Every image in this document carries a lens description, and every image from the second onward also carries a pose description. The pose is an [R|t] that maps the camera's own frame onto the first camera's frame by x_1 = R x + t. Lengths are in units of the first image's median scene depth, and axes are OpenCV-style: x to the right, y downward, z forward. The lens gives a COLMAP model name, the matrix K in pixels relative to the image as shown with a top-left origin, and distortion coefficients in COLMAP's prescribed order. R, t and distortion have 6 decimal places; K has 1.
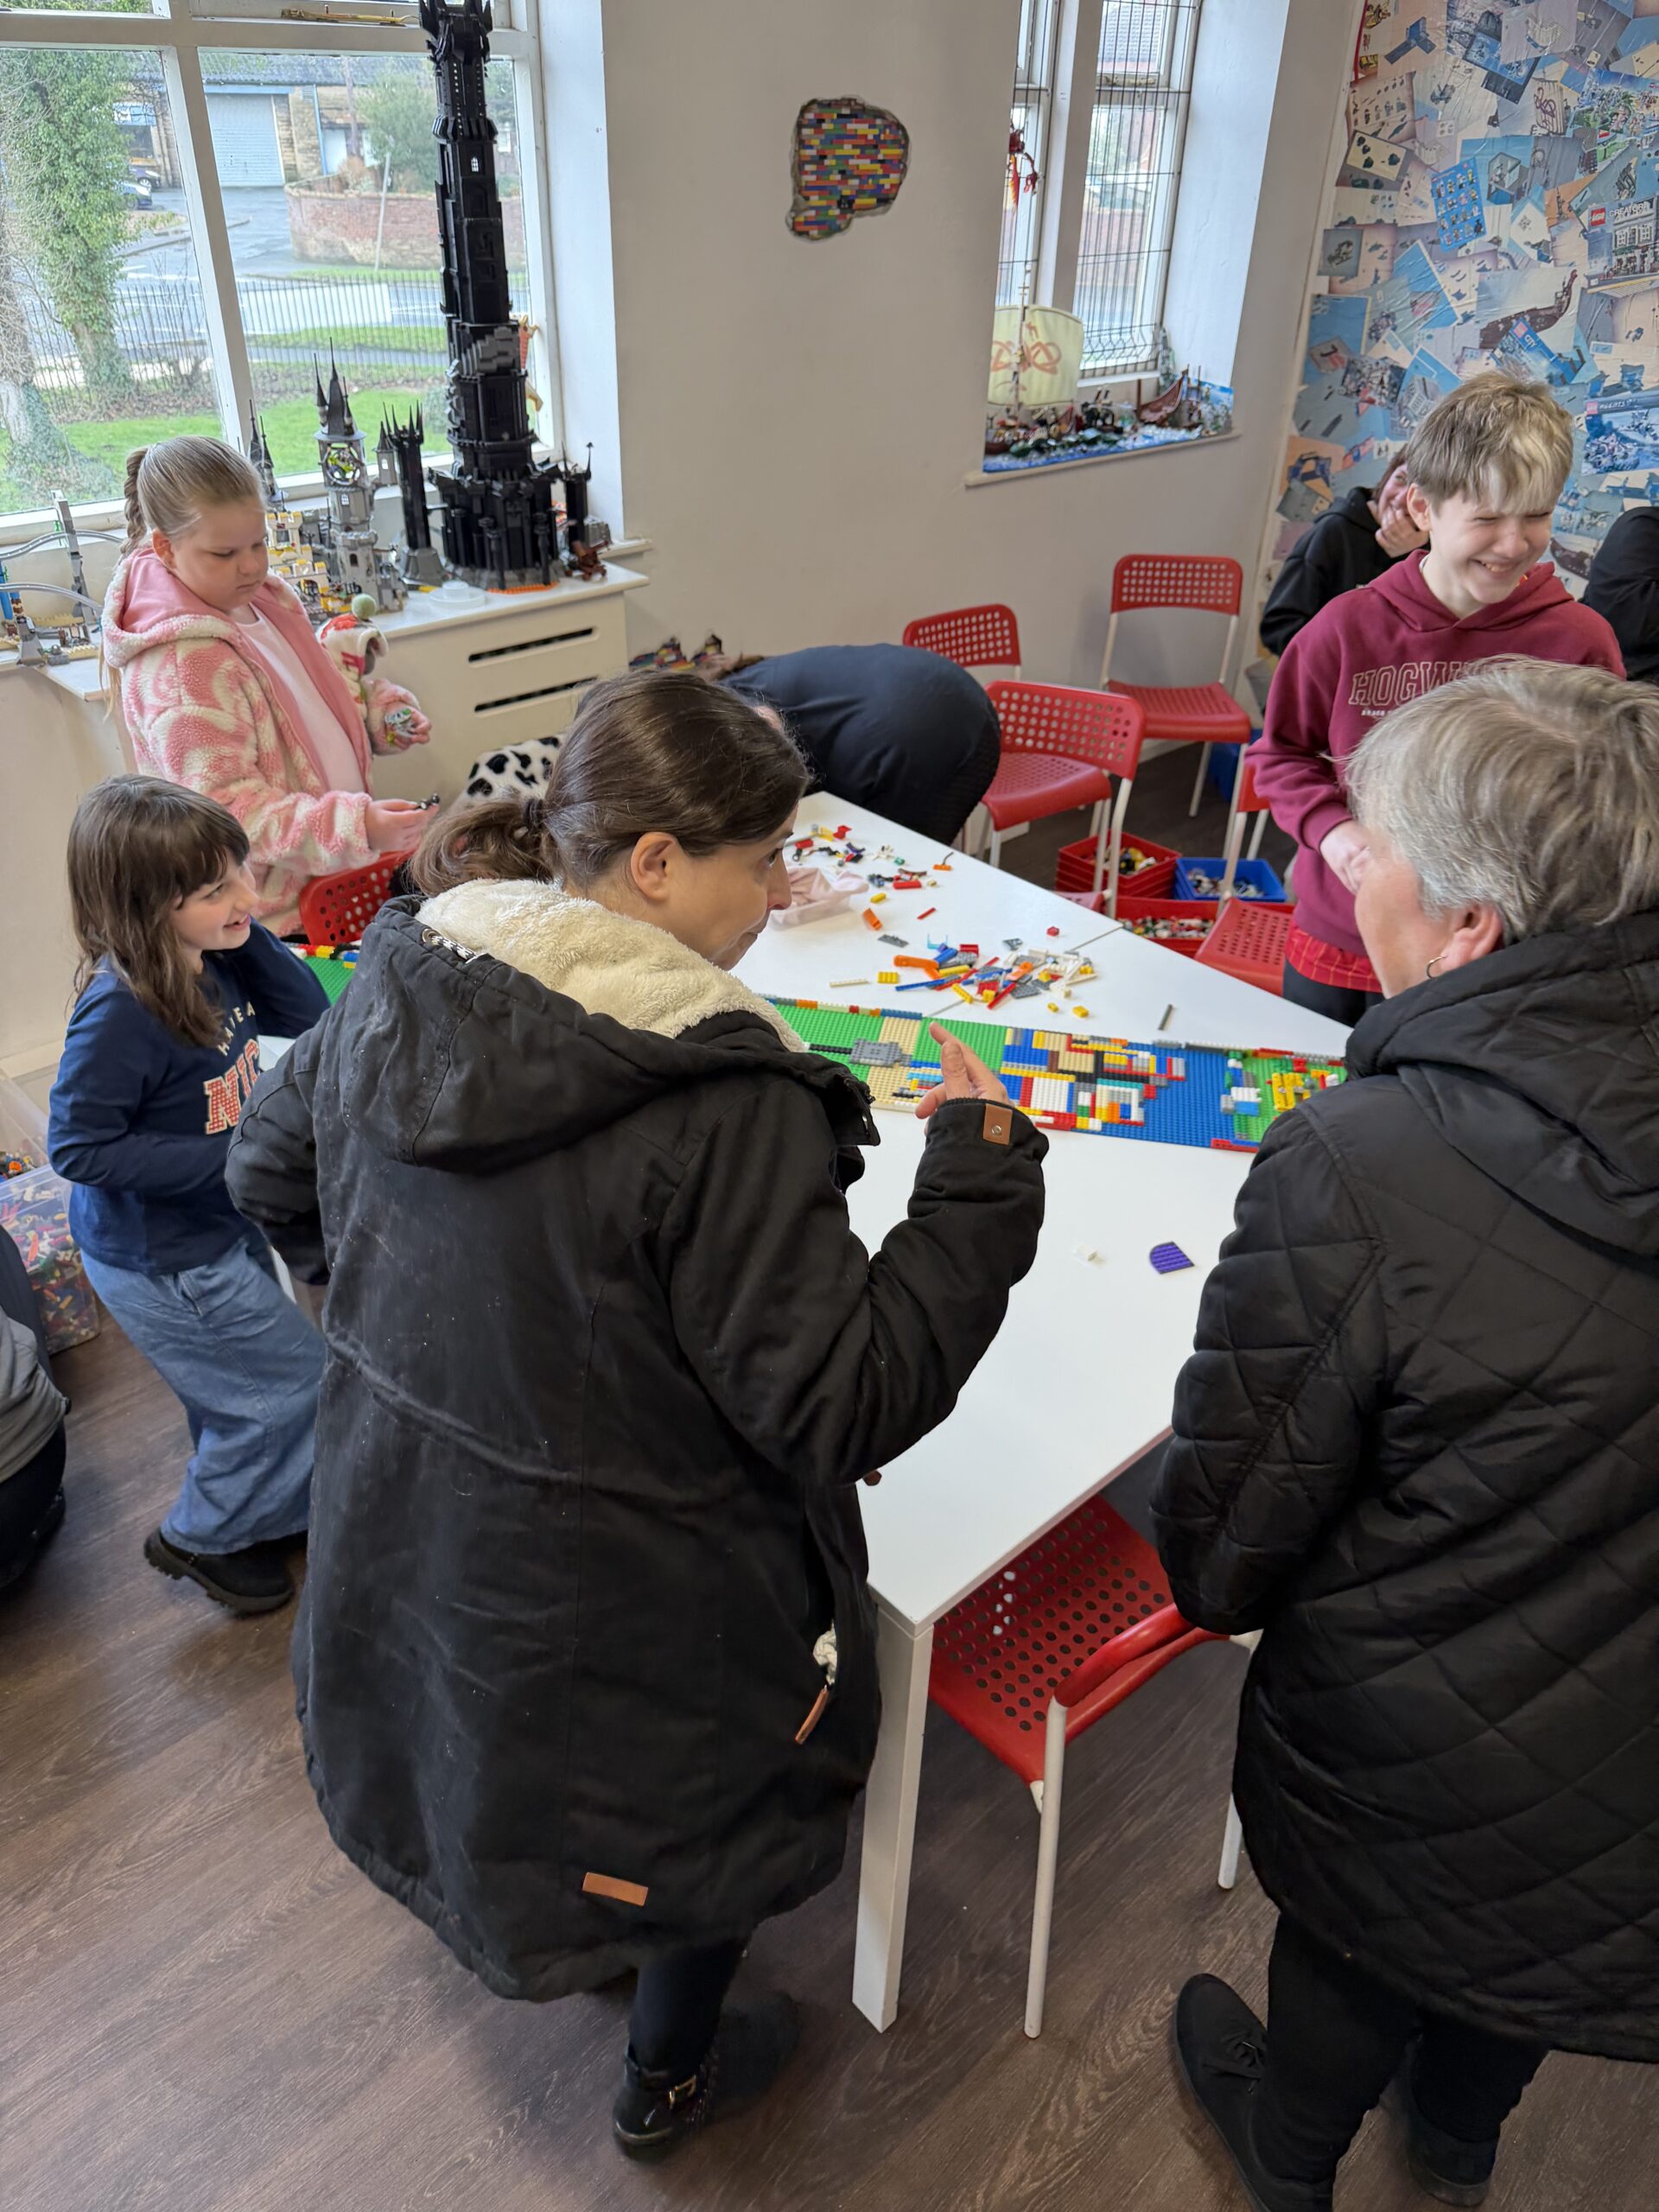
lens RADIAL K [[1558.4, 0, 829.5], [0, 1558.4, 1106.0], [0, 0, 1]] dist [0.001162, -0.003403]
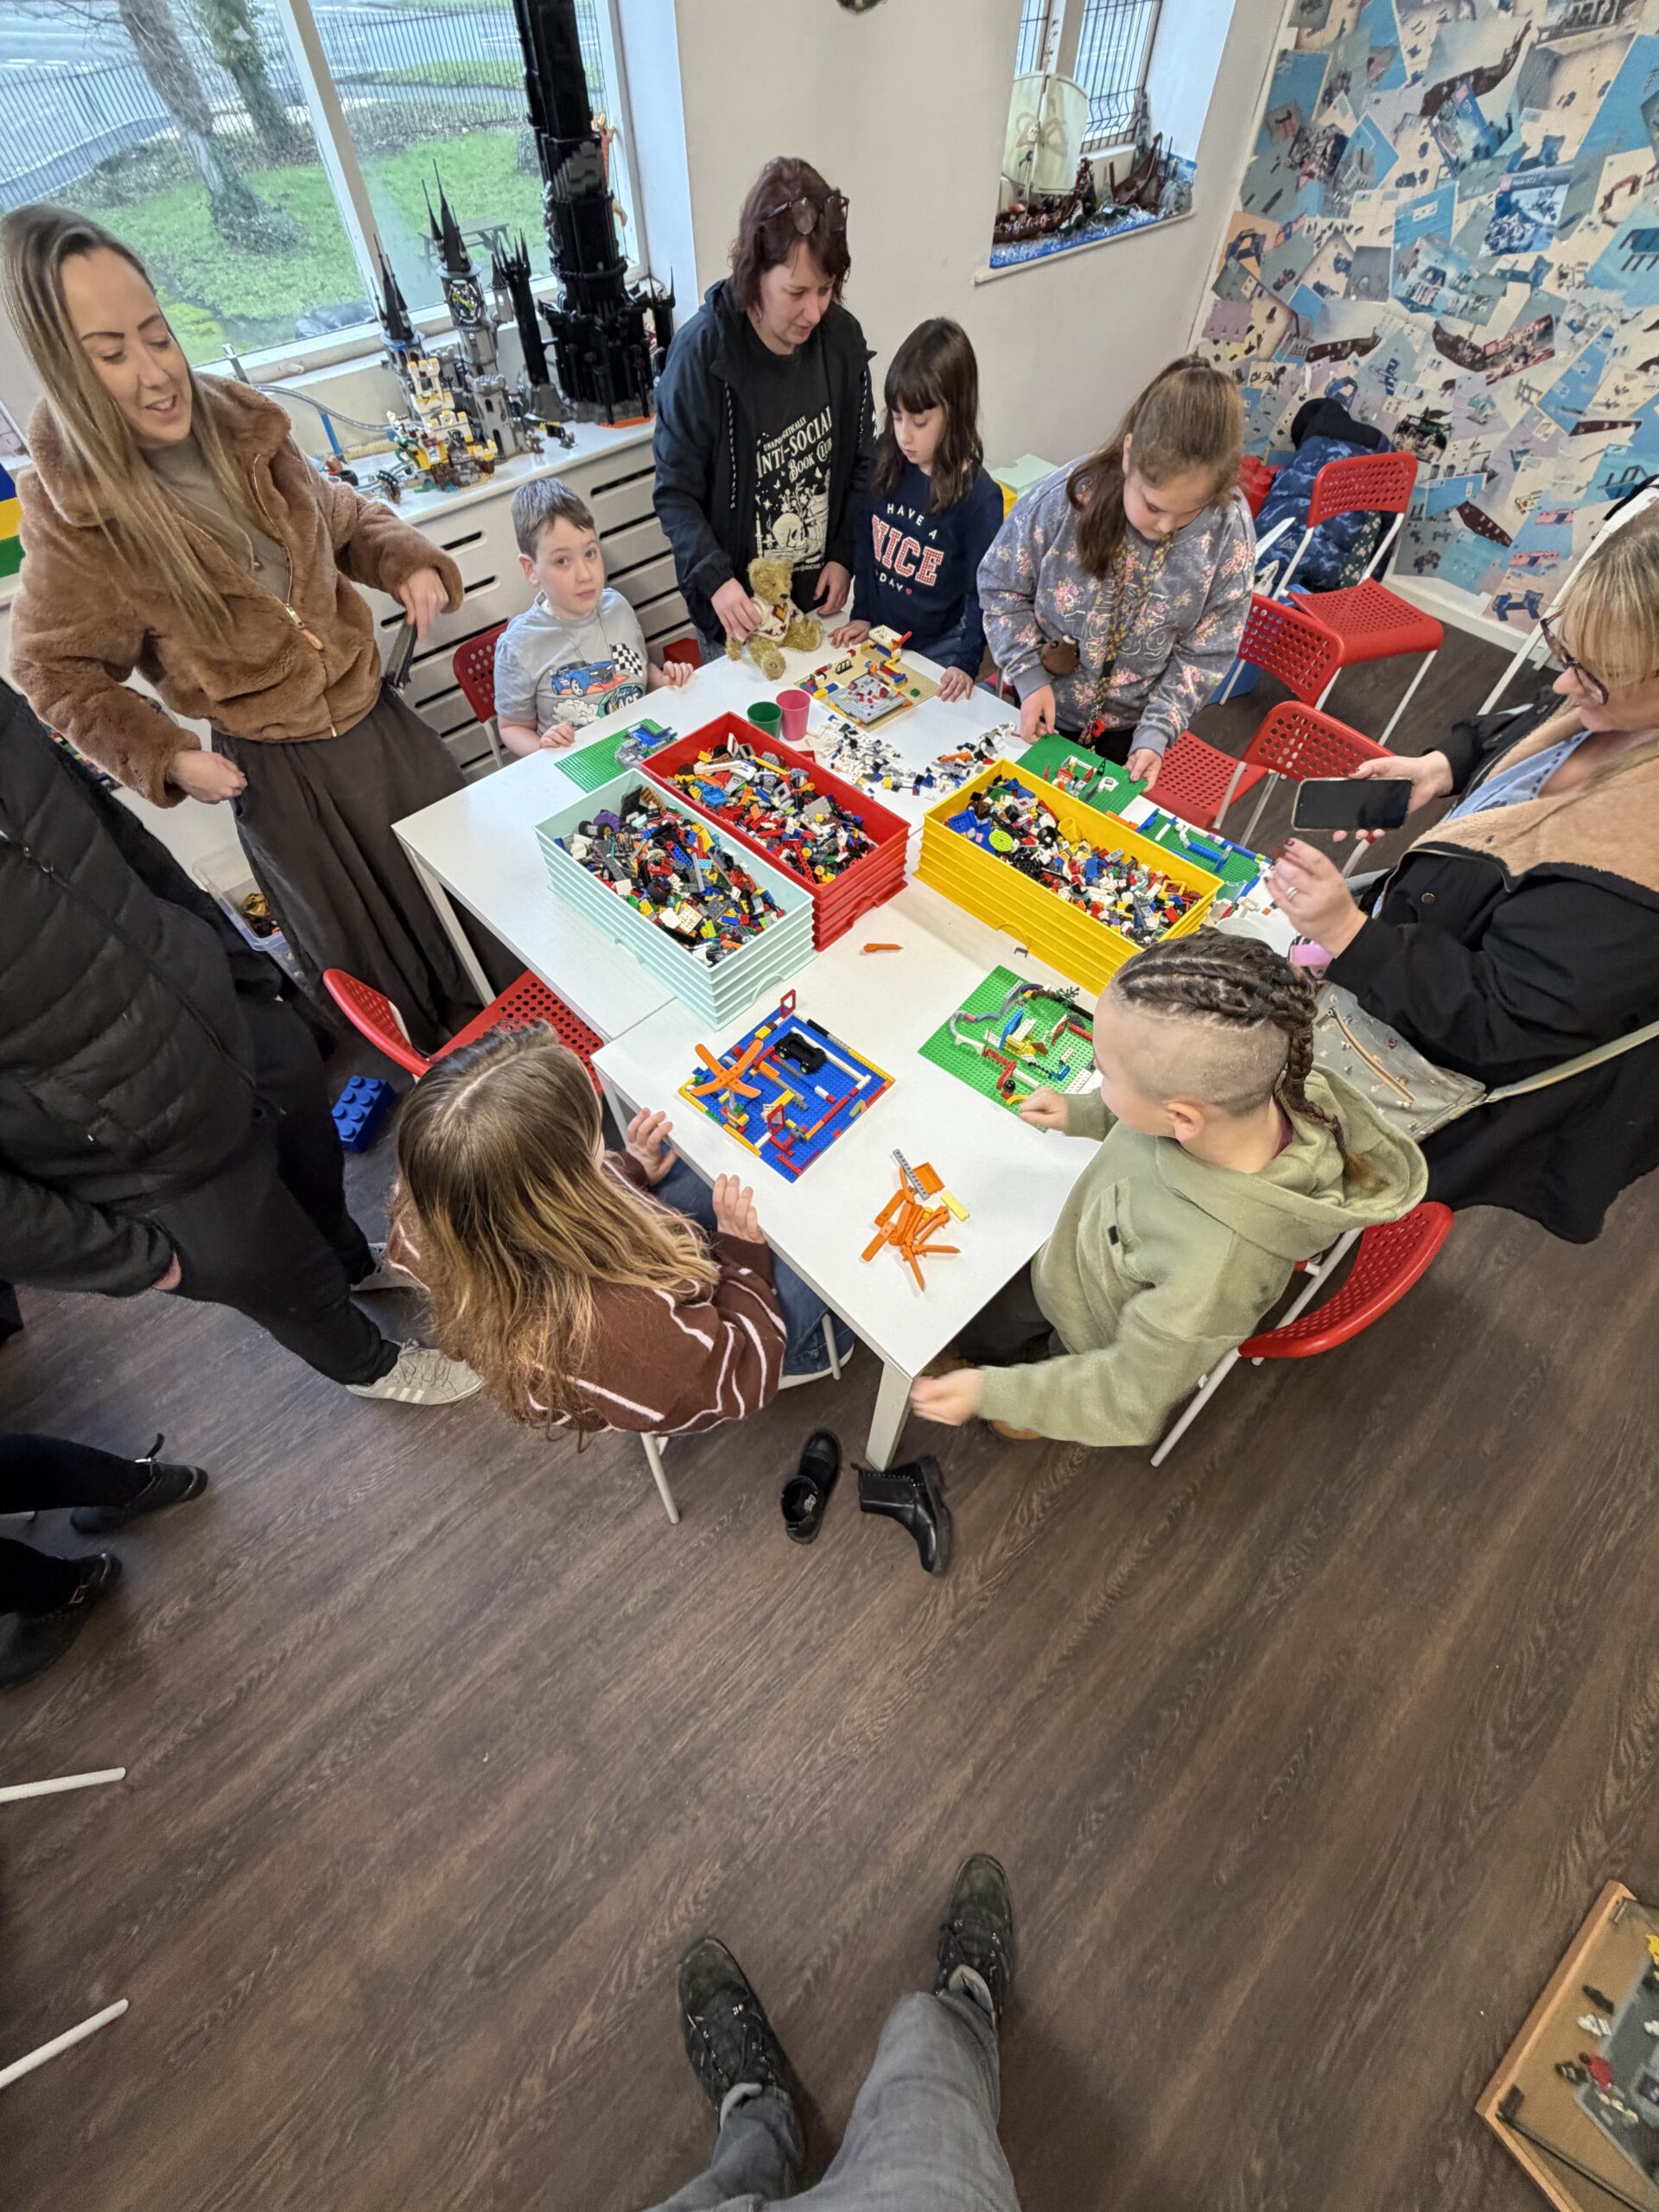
lens RADIAL K [[874.4, 0, 829.5], [0, 874.4, 1106.0], [0, 0, 1]] dist [0.001074, 0.000016]
pose [[0.999902, -0.009978, -0.009839, -0.026469], [0.013100, 0.914864, 0.403550, -0.085184], [0.004975, -0.403639, 0.914905, 0.108332]]
